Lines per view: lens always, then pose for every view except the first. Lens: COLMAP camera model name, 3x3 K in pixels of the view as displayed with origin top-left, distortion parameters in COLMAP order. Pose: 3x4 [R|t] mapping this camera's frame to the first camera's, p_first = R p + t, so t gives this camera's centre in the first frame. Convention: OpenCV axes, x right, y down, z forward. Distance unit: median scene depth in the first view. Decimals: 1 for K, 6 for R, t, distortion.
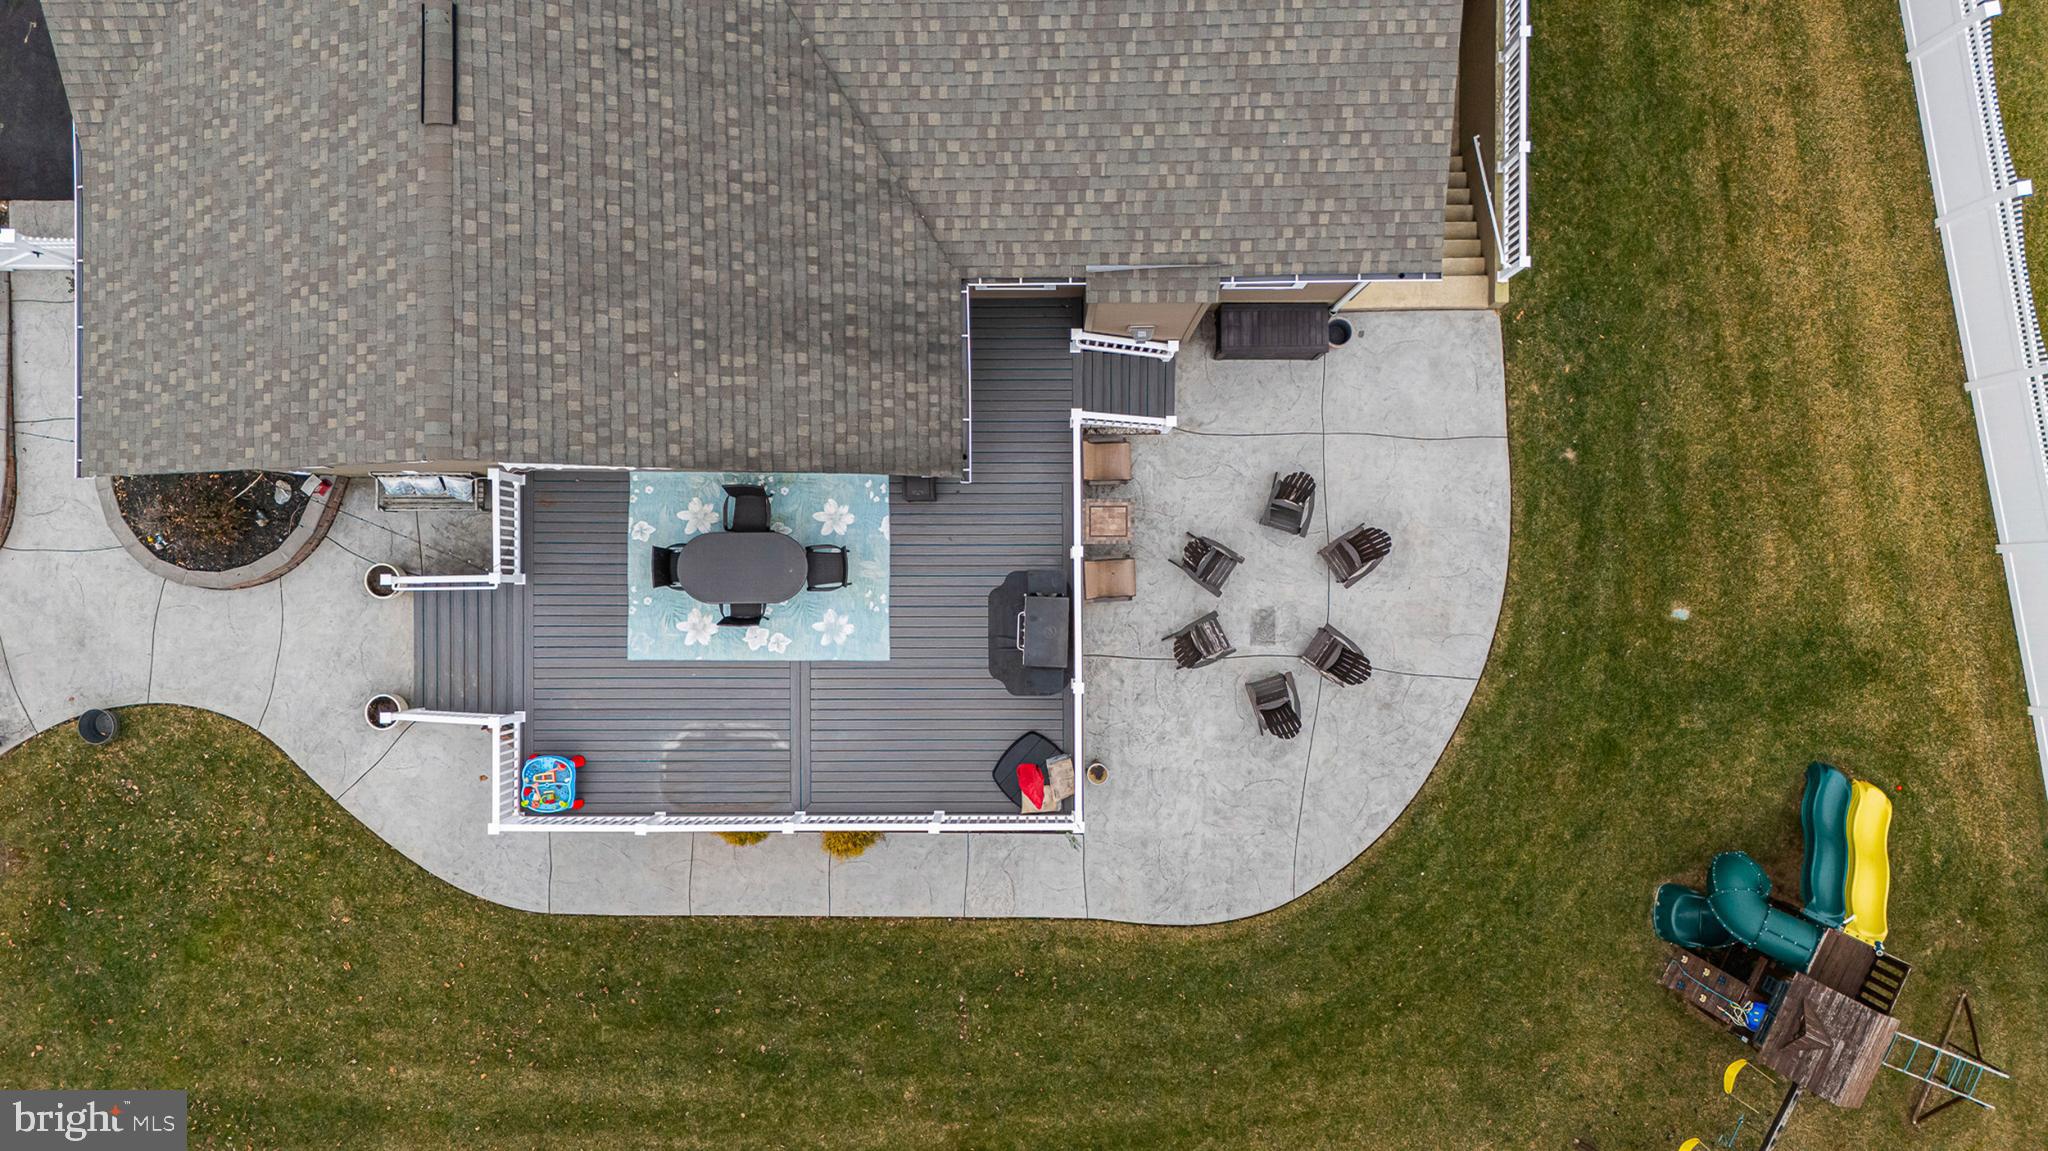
lens RADIAL K [[1500.8, 0, 1023.8], [0, 1500.8, 580.0], [0, 0, 1]] dist [0.072335, -0.059783]
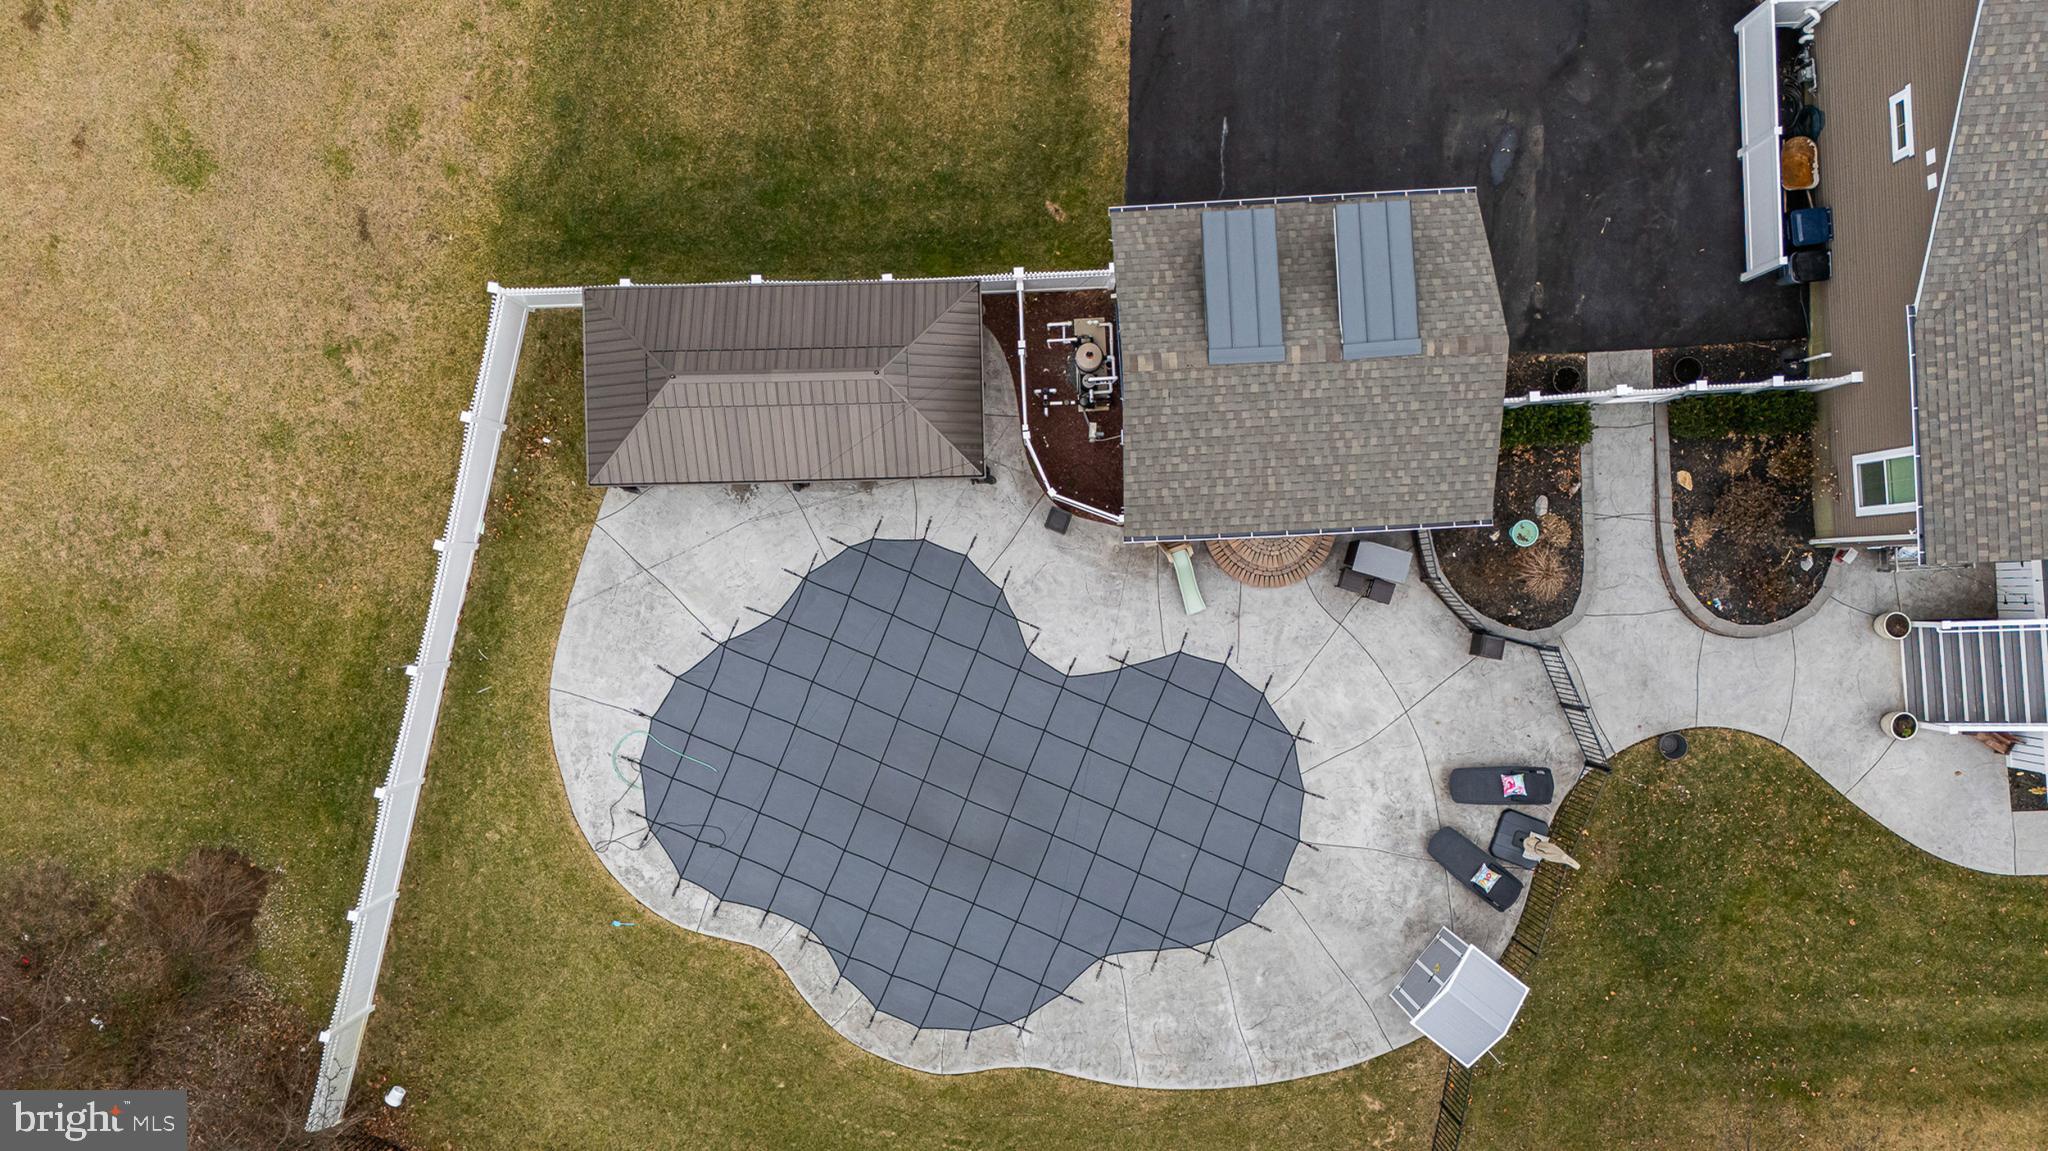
lens RADIAL K [[1500.8, 0, 1027.5], [0, 1500.8, 581.2], [0, 0, 1]] dist [0.072335, -0.059783]
pose [[0.998682, -0.051131, 0.004535, -1.143168], [0.051114, 0.998686, 0.003789, -0.078838], [-0.004722, -0.003553, 0.999983, -0.302389]]
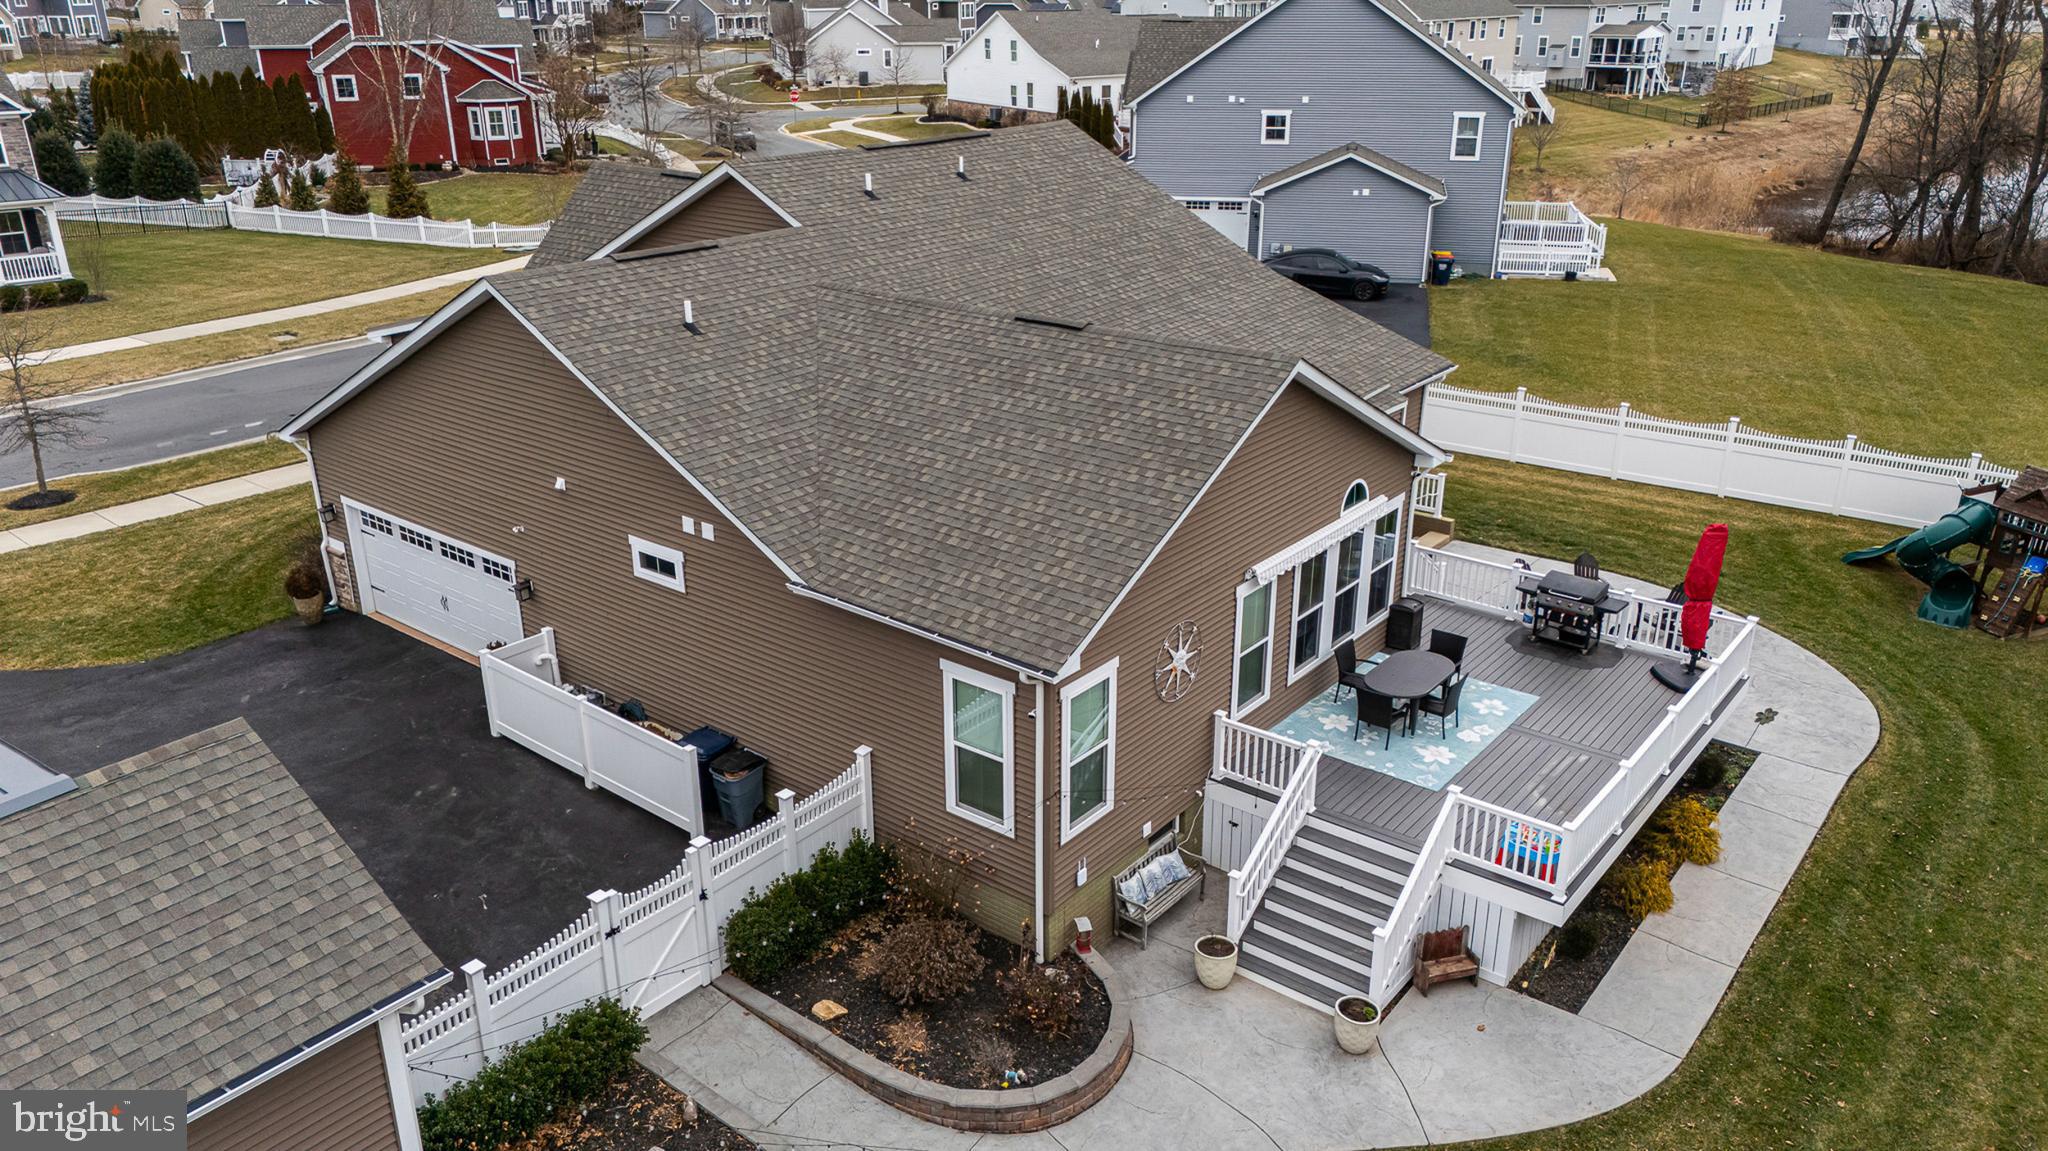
lens RADIAL K [[1500.8, 0, 1031.8], [0, 1500.8, 570.2], [0, 0, 1]] dist [0.072335, -0.059783]
pose [[0.620616, -0.278932, 0.732825, -1.022178], [0.783951, 0.239851, -0.572619, 0.344057], [-0.016047, 0.929875, 0.367525, 0.478397]]
